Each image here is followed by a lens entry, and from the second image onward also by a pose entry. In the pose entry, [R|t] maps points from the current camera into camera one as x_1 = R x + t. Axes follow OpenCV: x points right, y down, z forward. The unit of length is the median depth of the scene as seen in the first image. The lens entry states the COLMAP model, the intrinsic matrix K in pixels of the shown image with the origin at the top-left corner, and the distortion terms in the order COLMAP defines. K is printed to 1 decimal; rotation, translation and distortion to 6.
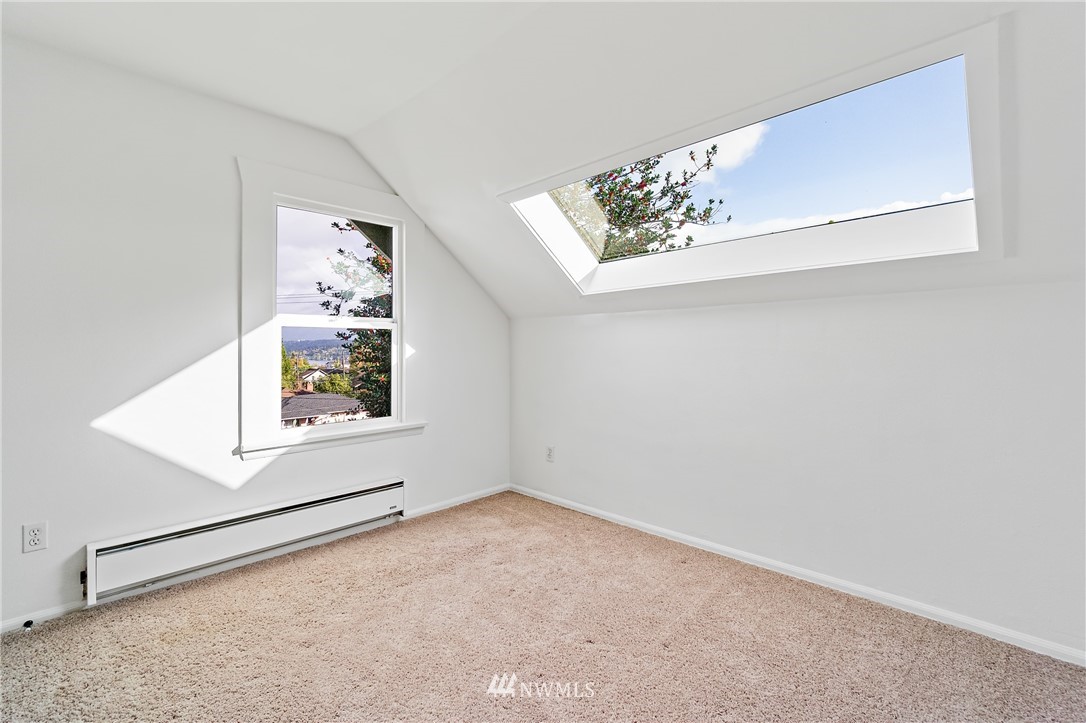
lens RADIAL K [[469.7, 0, 538.9], [0, 469.7, 352.7], [0, 0, 1]] dist [-0.002489, 0.000139]
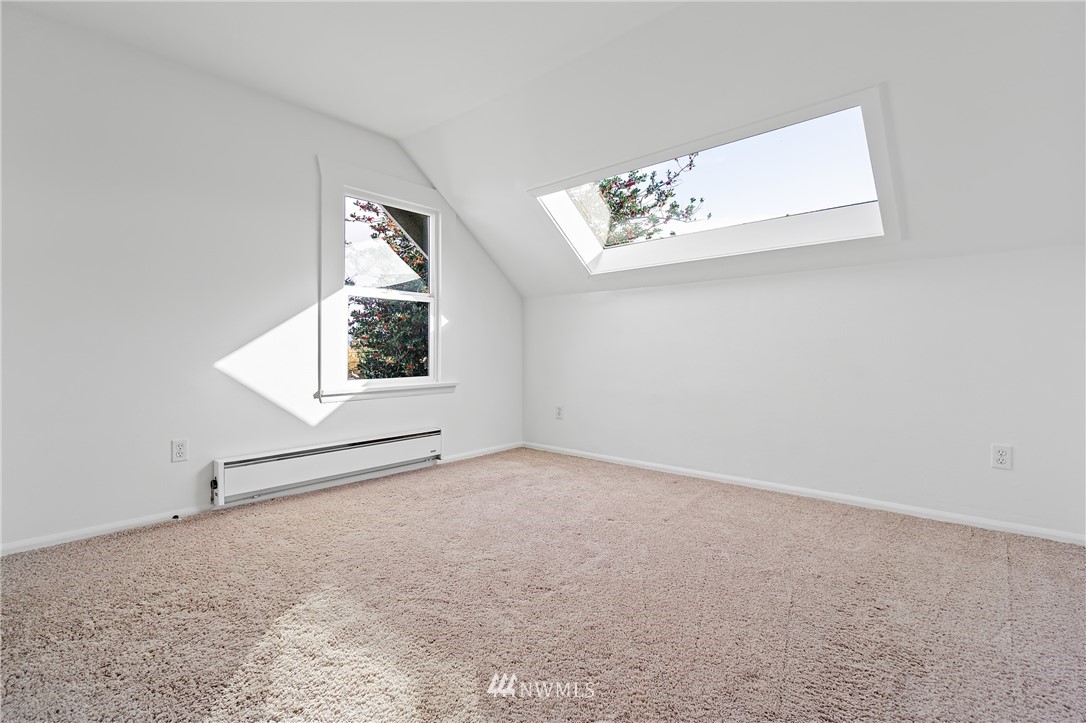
lens RADIAL K [[483.9, 0, 539.2], [0, 483.9, 355.0], [0, 0, 1]] dist [0.001385, -0.000041]
pose [[0.998777, 0.001154, 0.049428, -0.098080], [-0.001276, 0.999996, 0.002439, 0.078461], [-0.049425, -0.002499, 0.998775, -0.227936]]
